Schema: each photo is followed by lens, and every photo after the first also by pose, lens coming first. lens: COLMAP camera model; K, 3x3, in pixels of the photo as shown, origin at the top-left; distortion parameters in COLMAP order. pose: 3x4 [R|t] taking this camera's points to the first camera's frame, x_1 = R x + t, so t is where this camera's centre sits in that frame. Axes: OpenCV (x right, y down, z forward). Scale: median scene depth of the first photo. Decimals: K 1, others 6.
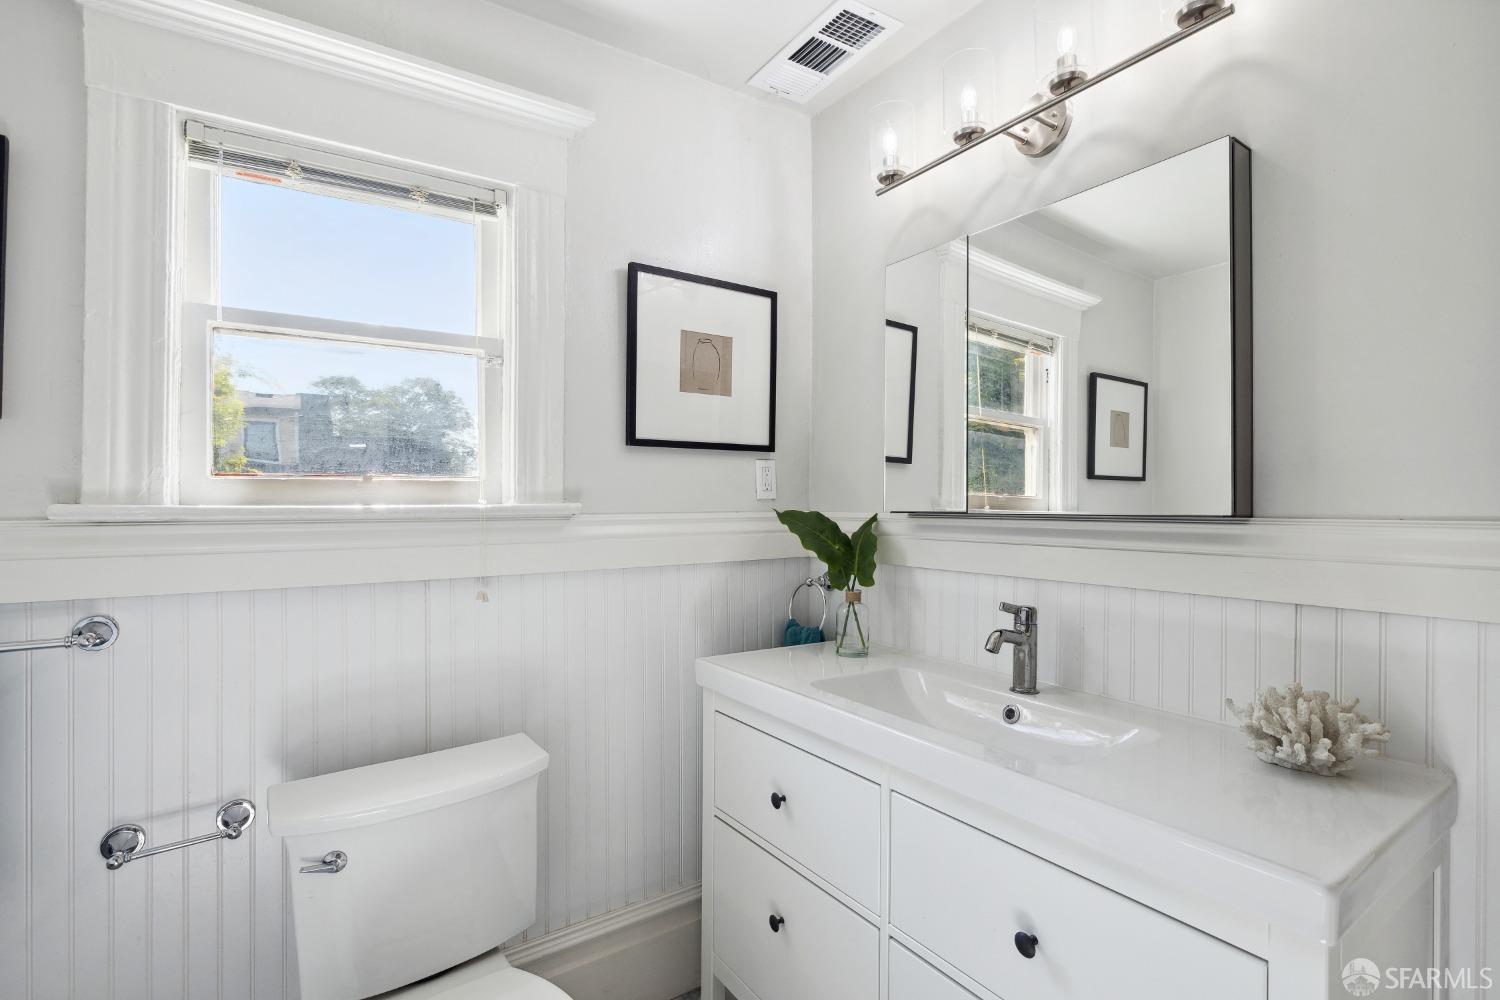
lens RADIAL K [[694.1, 0, 739.6], [0, 694.1, 495.0], [0, 0, 1]] dist [-0.005732, -0.000592]
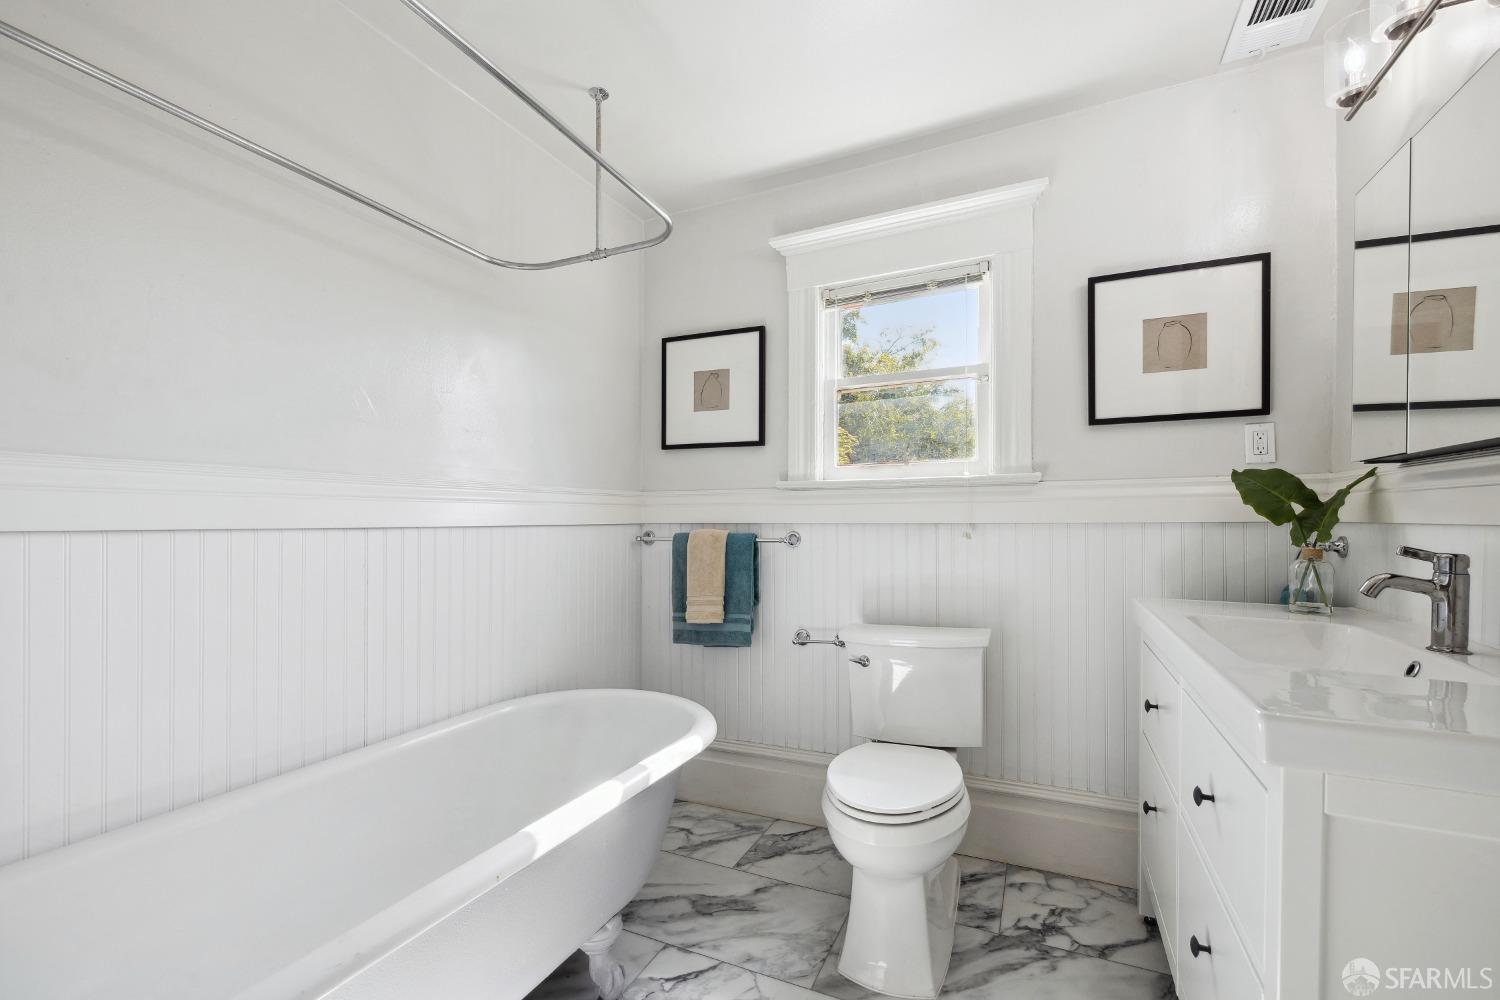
lens RADIAL K [[644.3, 0, 763.2], [0, 644.3, 511.9], [0, 0, 1]] dist [0.001216, -0.000534]
pose [[0.535972, -0.010428, -0.844171, 0.568583], [0.017541, 0.999845, -0.001215, 0.085235], [0.844053, -0.014156, 0.536072, -0.137825]]
